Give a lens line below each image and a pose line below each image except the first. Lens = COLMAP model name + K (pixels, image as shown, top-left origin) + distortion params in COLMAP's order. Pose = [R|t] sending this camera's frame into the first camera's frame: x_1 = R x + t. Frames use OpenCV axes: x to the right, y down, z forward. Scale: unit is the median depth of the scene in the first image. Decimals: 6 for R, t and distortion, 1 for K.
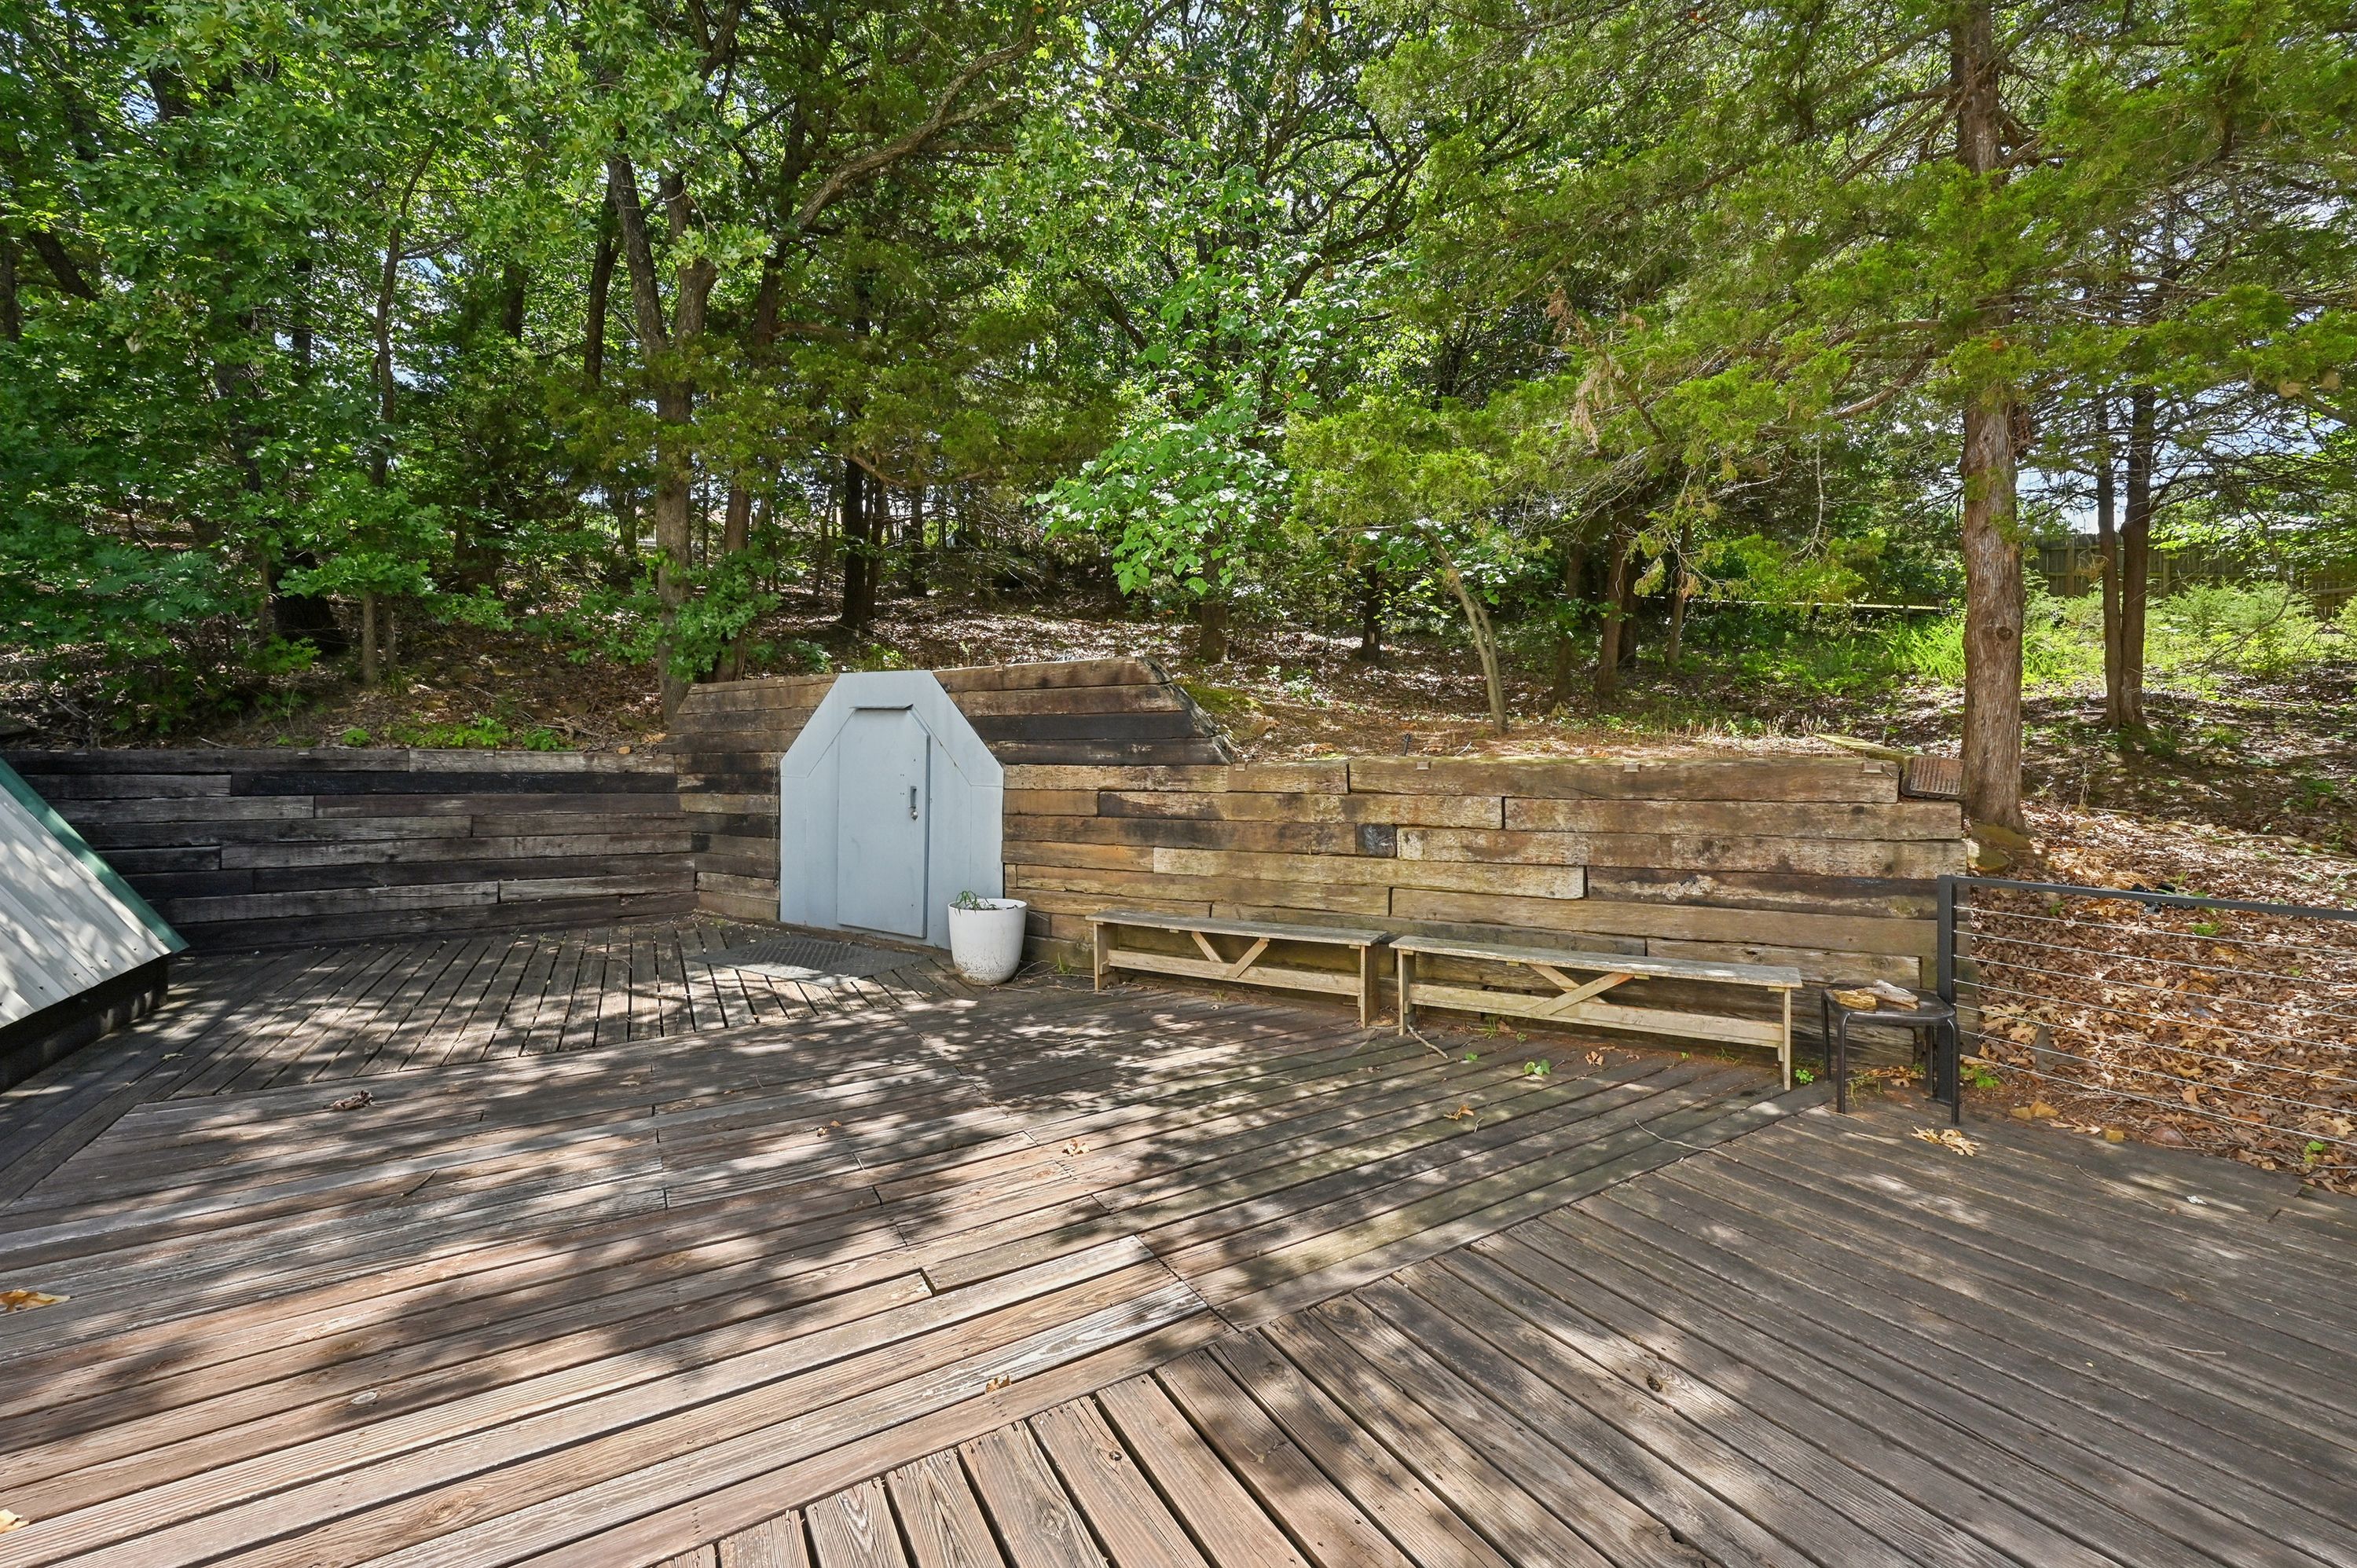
lens RADIAL K [[952.4, 0, 1184.3], [0, 952.4, 766.9], [0, 0, 1]] dist [0.003322, 0.000589]
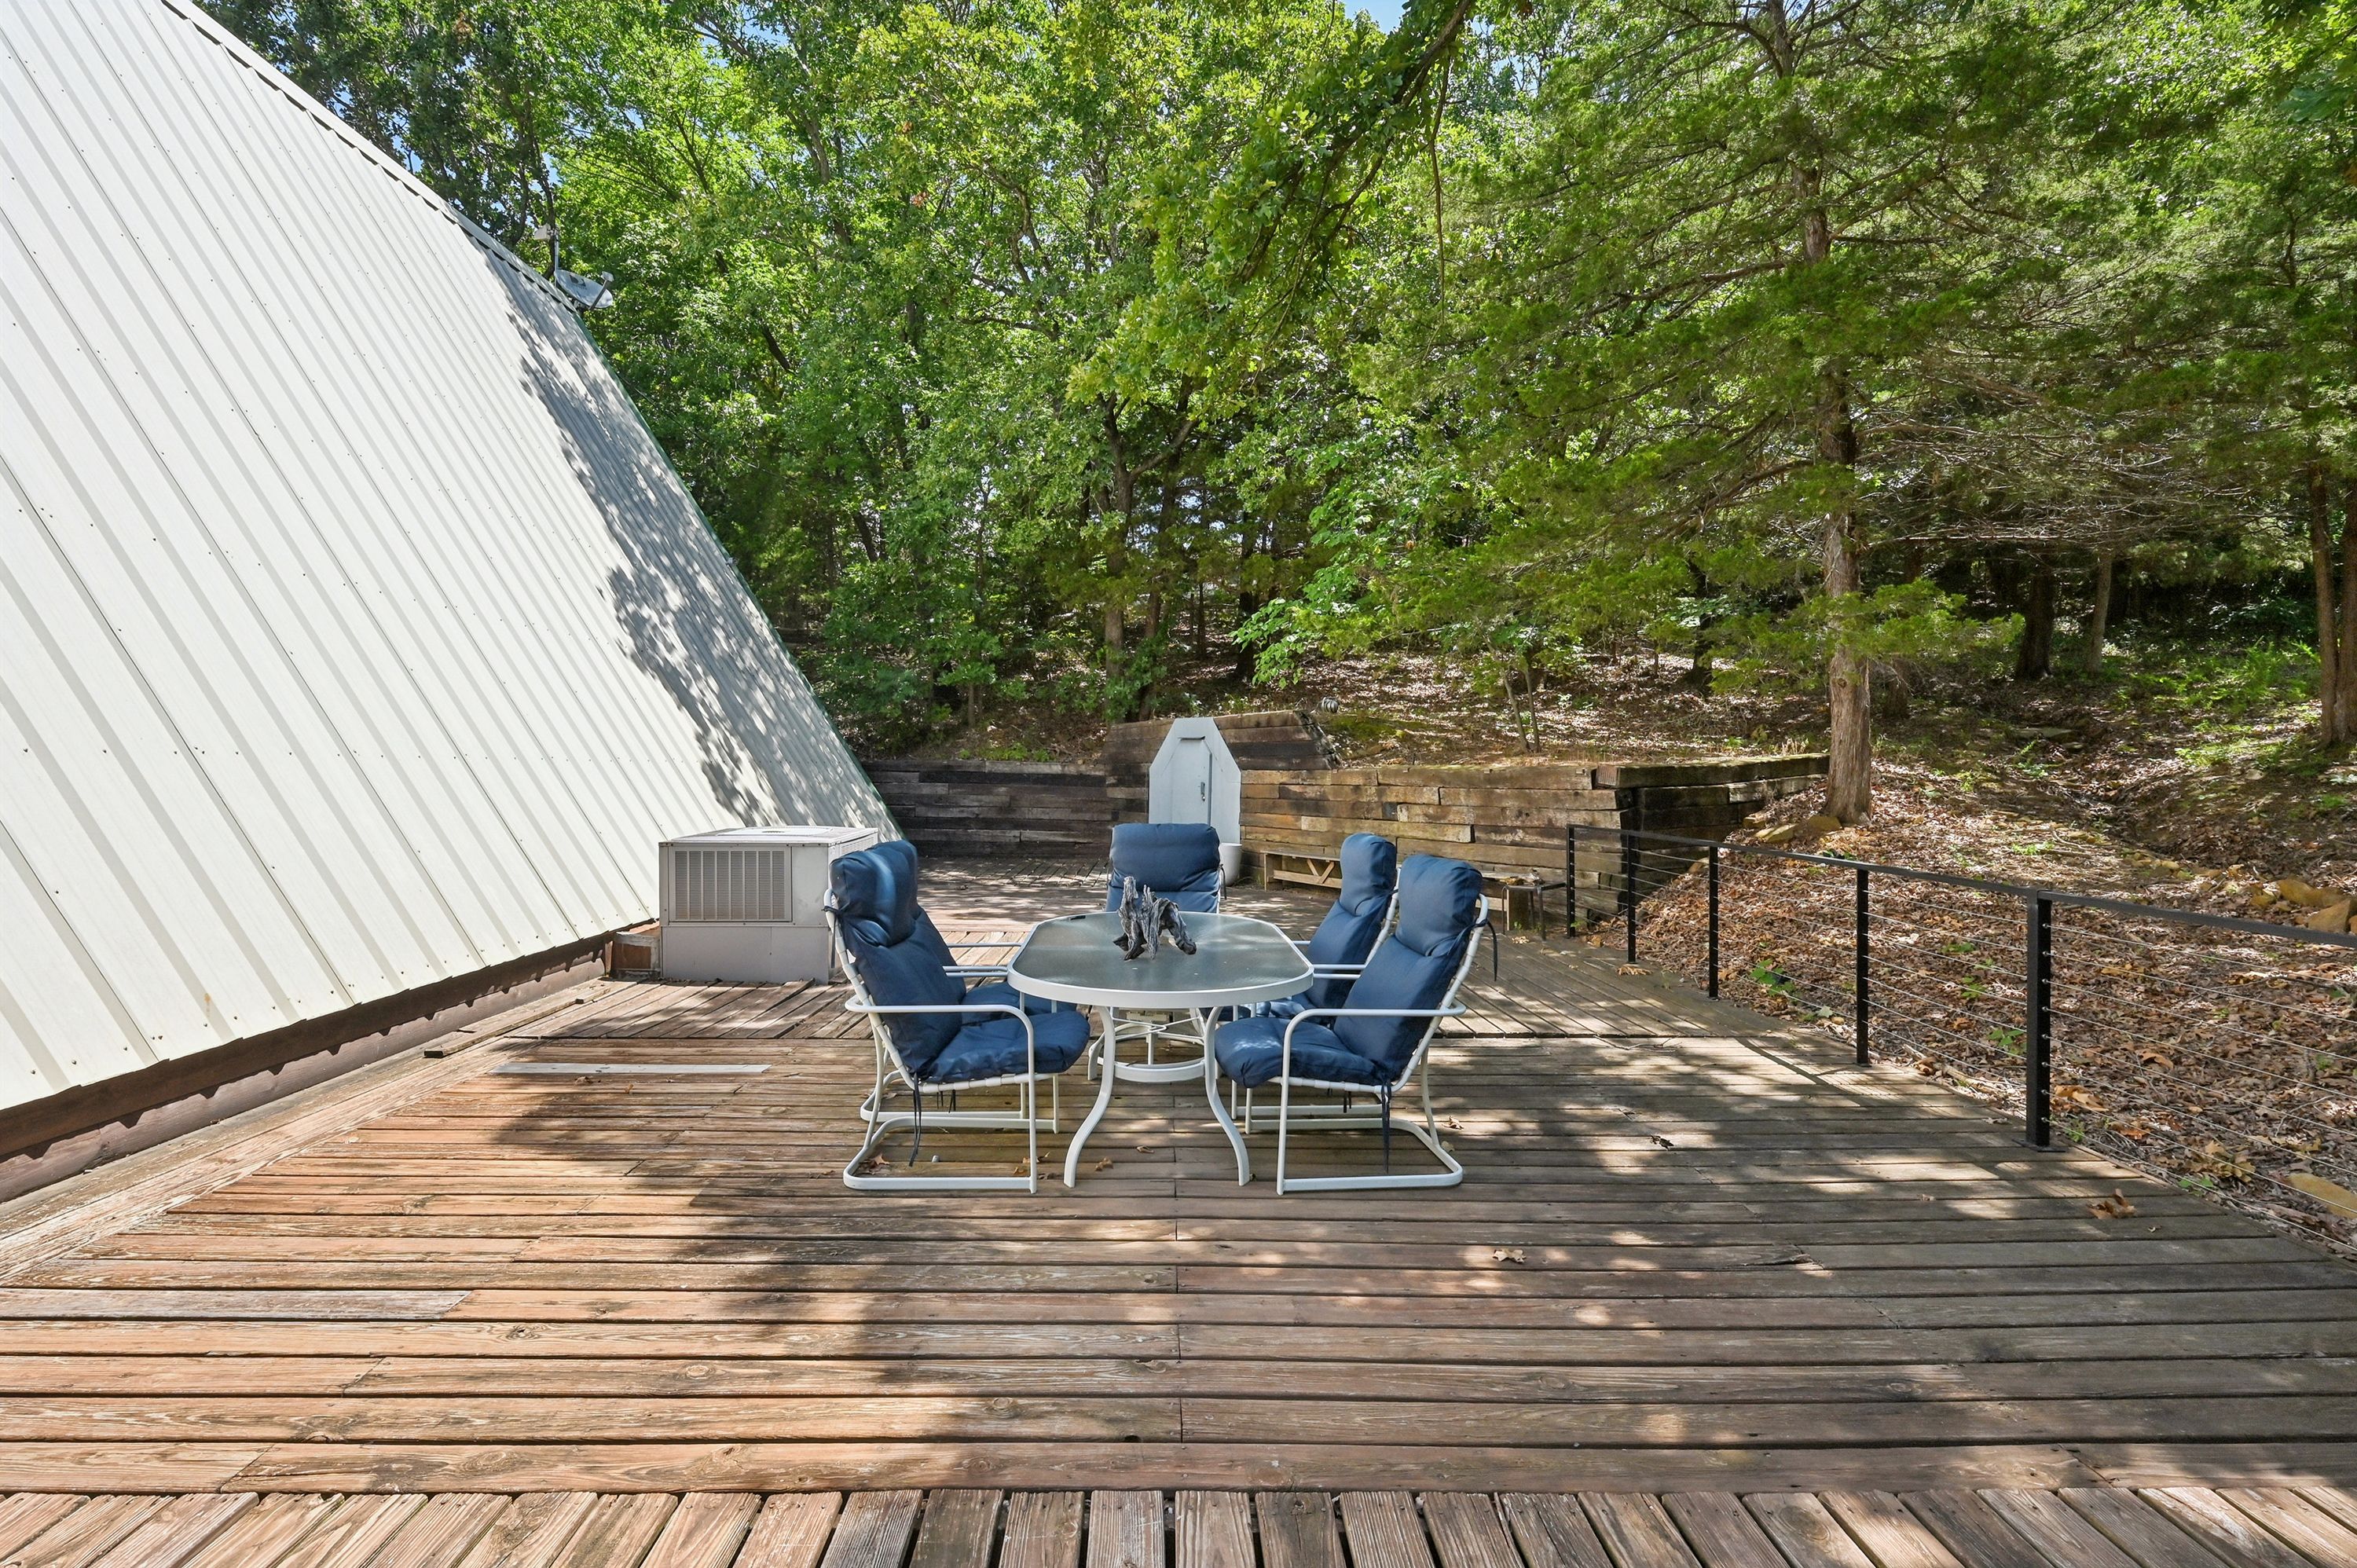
lens RADIAL K [[1090.7, 0, 1181.5], [0, 1090.7, 780.4], [0, 0, 1]] dist [-0.001557, -0.000154]
pose [[0.866410, 0.012508, -0.499177, 0.746472], [-0.016771, 0.999851, -0.004055, 0.027722], [0.499052, 0.011885, 0.866491, -0.841353]]
